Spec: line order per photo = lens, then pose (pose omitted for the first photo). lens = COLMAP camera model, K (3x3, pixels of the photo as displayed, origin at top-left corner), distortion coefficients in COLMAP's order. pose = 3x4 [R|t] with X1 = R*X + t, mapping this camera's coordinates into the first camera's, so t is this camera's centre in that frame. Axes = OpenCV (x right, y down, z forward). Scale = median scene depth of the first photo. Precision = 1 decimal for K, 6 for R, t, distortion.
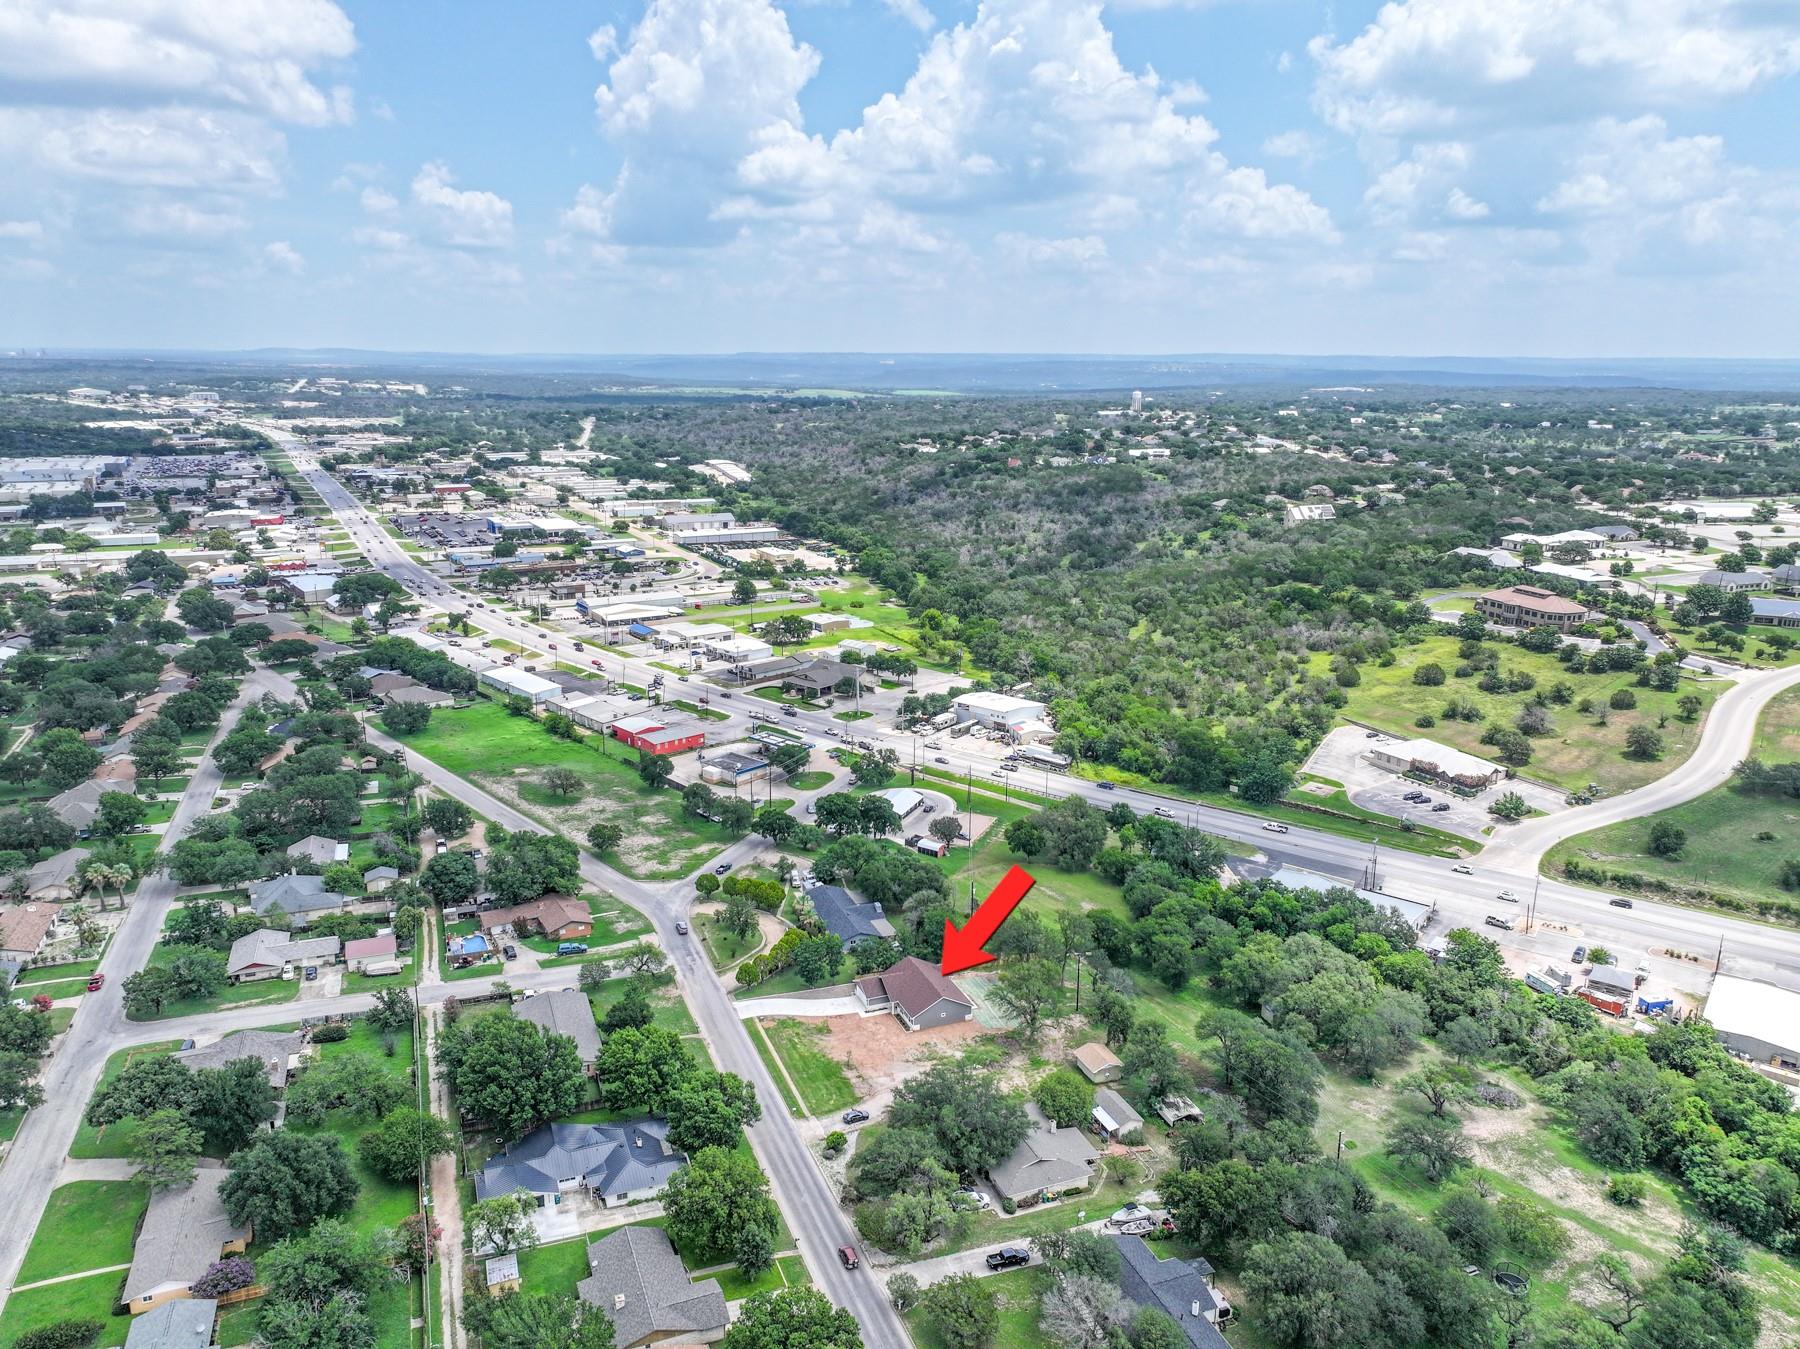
lens RADIAL K [[1254.7, 0, 900.0], [0, 1254.7, 674.5], [0, 0, 1]] dist [0.002144, 0.002587]
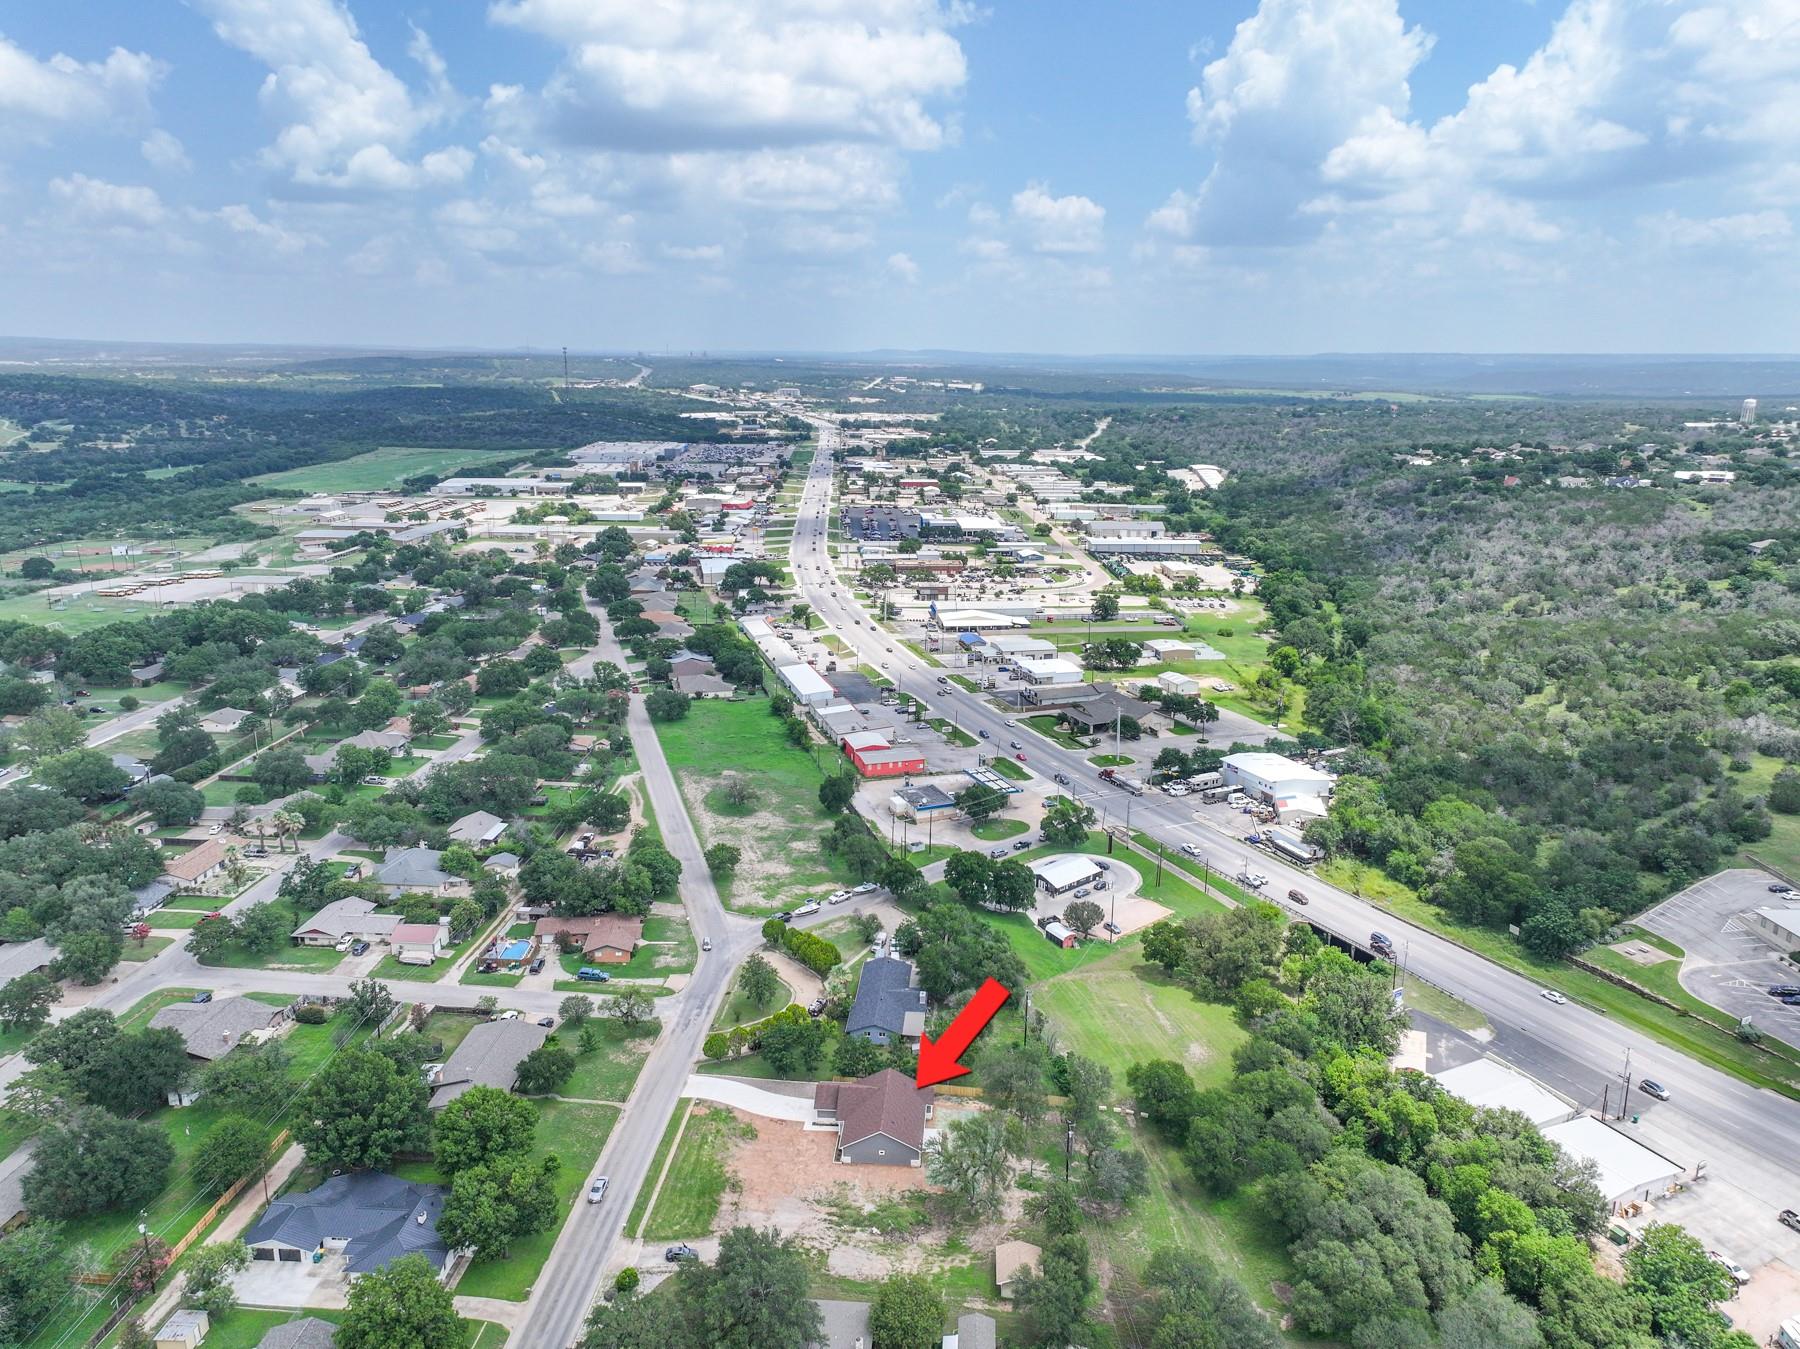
lens RADIAL K [[1270.5, 0, 905.6], [0, 1270.5, 613.4], [0, 0, 1]] dist [0.003720, 0.002807]
pose [[0.904039, 0.085310, -0.418851, 0.146837], [-0.105785, 0.994053, -0.025859, -0.023591], [0.414154, 0.067685, 0.907687, 0.091742]]
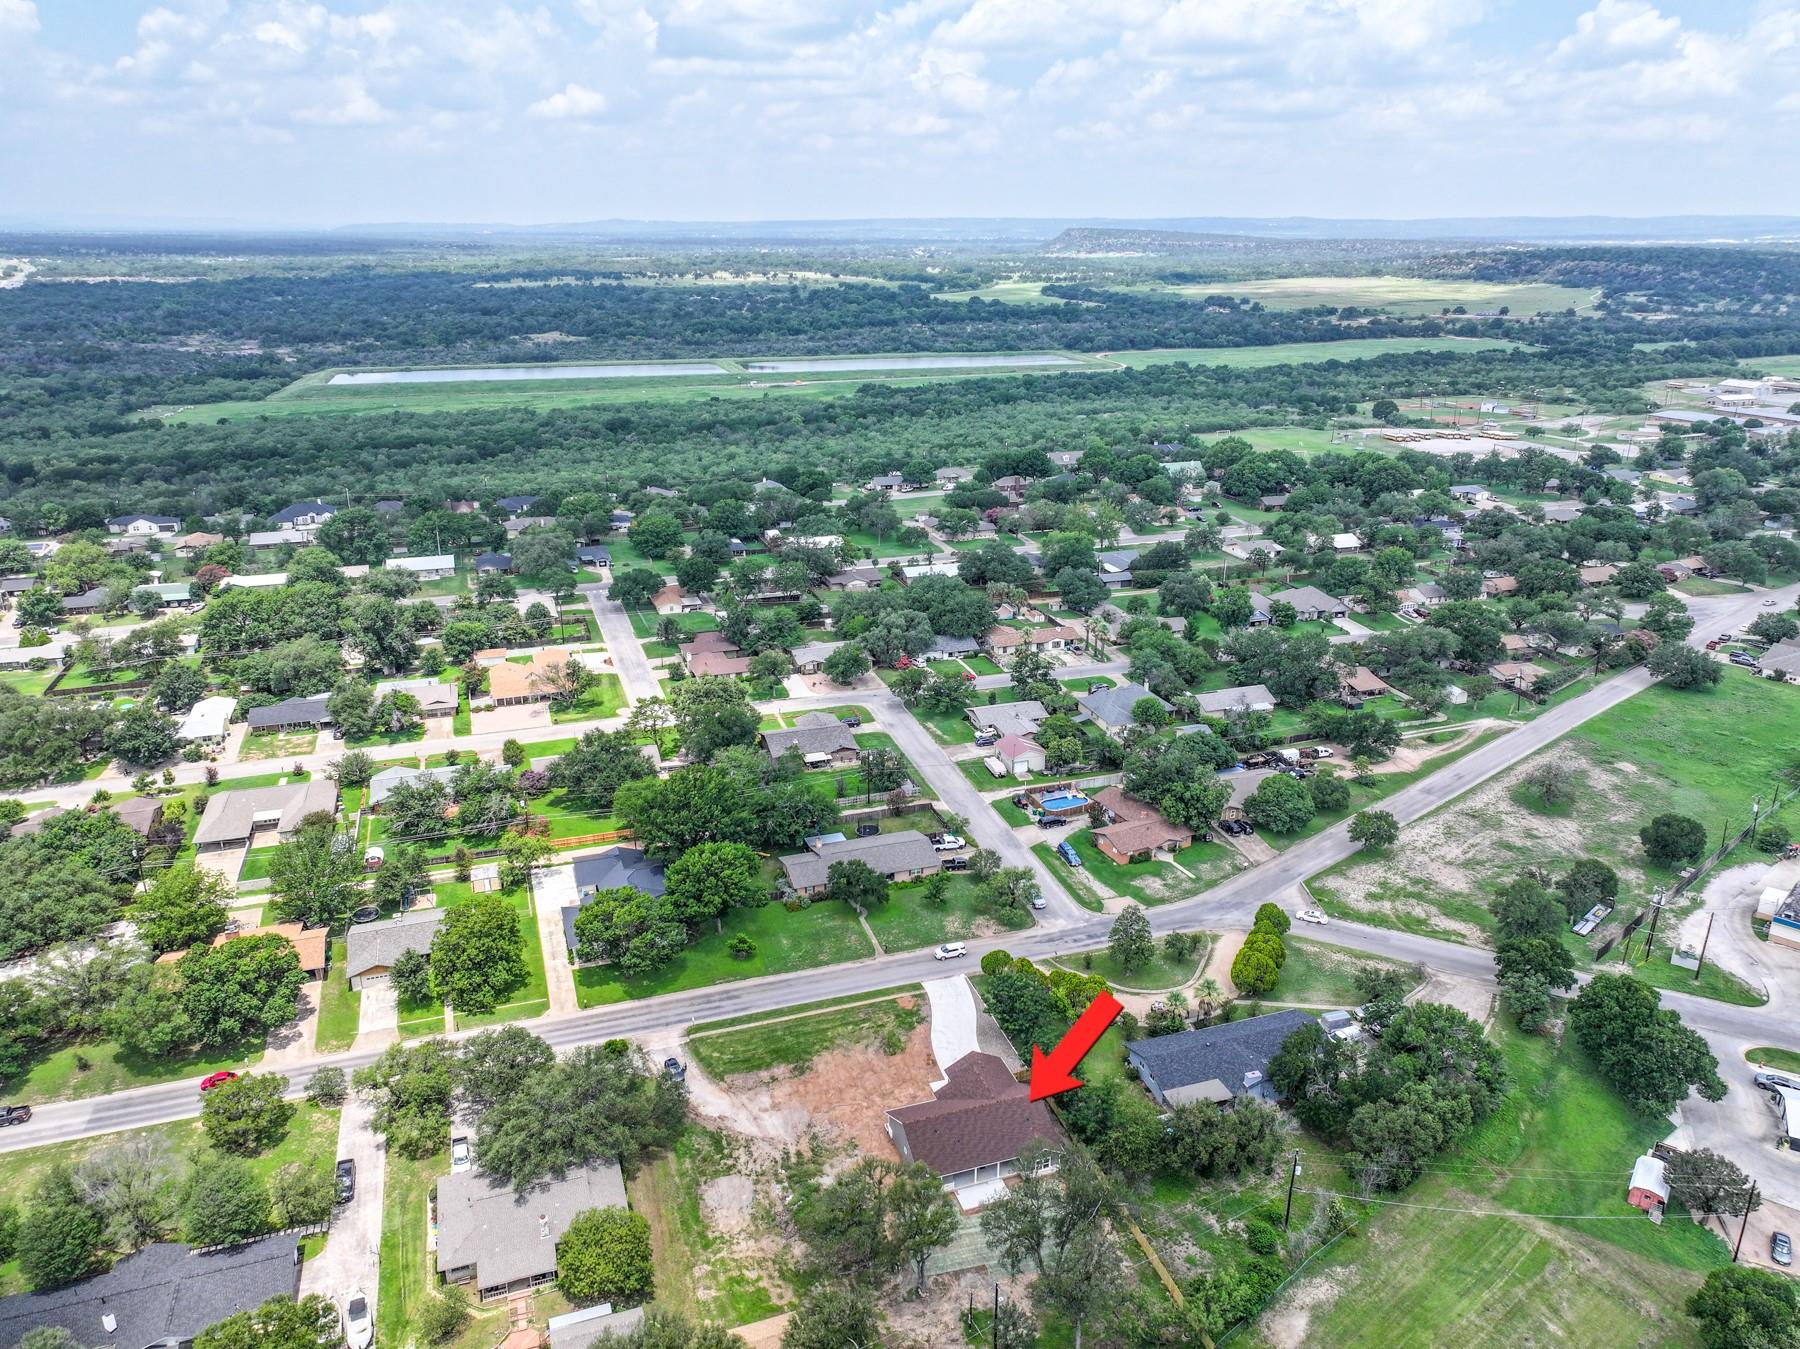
lens RADIAL K [[1254.7, 0, 900.0], [0, 1254.7, 674.5], [0, 0, 1]] dist [0.002144, 0.002587]
pose [[-0.045506, 0.325993, -0.944276, 0.222863], [-0.243539, 0.913115, 0.326972, -0.062426], [0.968823, 0.244847, 0.037840, 0.367134]]
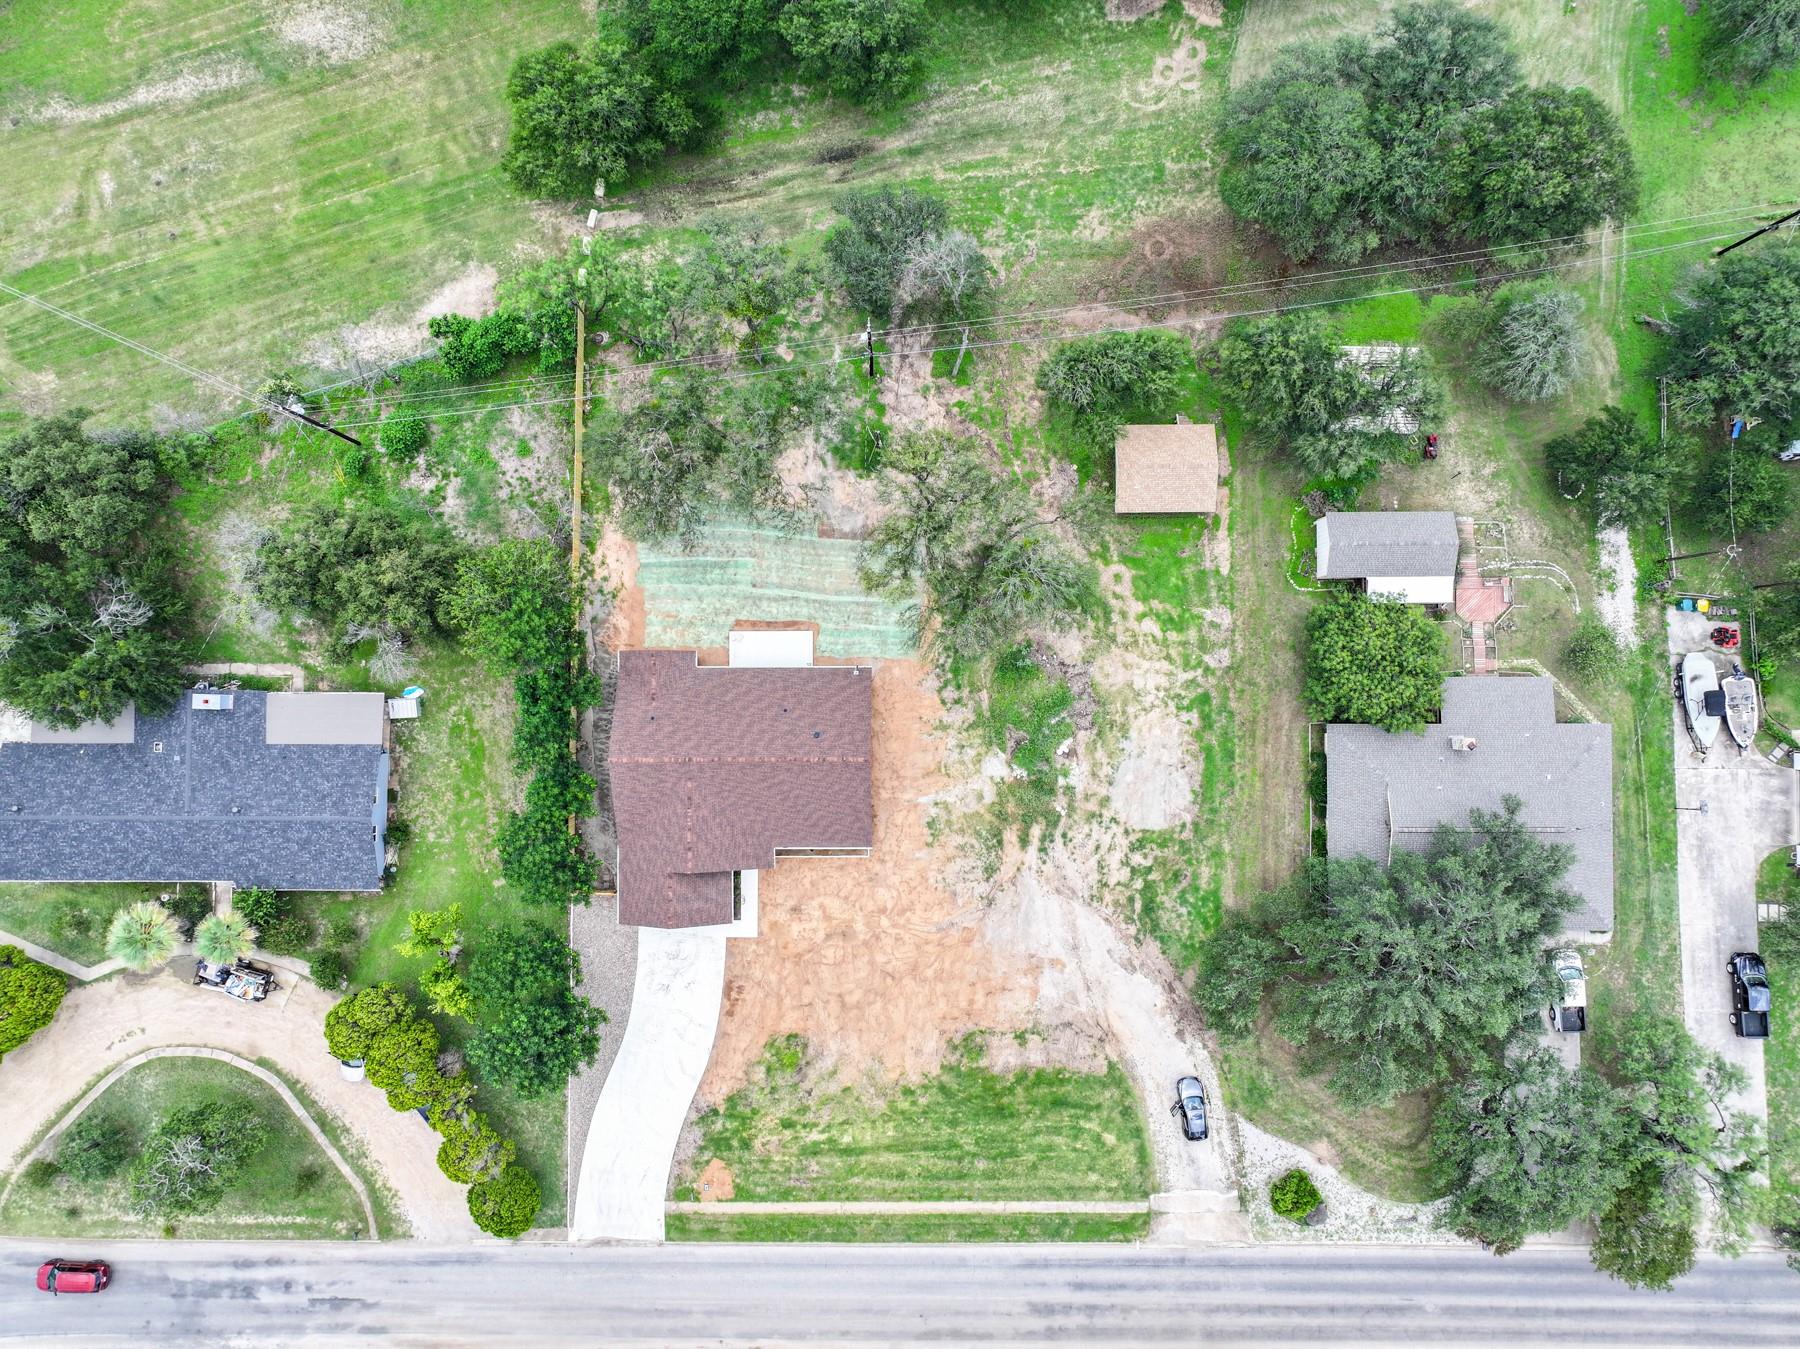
lens RADIAL K [[1254.7, 0, 900.0], [0, 1254.7, 674.5], [0, 0, 1]] dist [0.002144, 0.002587]
pose [[0.368006, -0.929804, 0.005939, 0.023051], [0.228521, 0.096634, 0.968731, -0.038184], [-0.901304, -0.355142, 0.248042, 0.363580]]
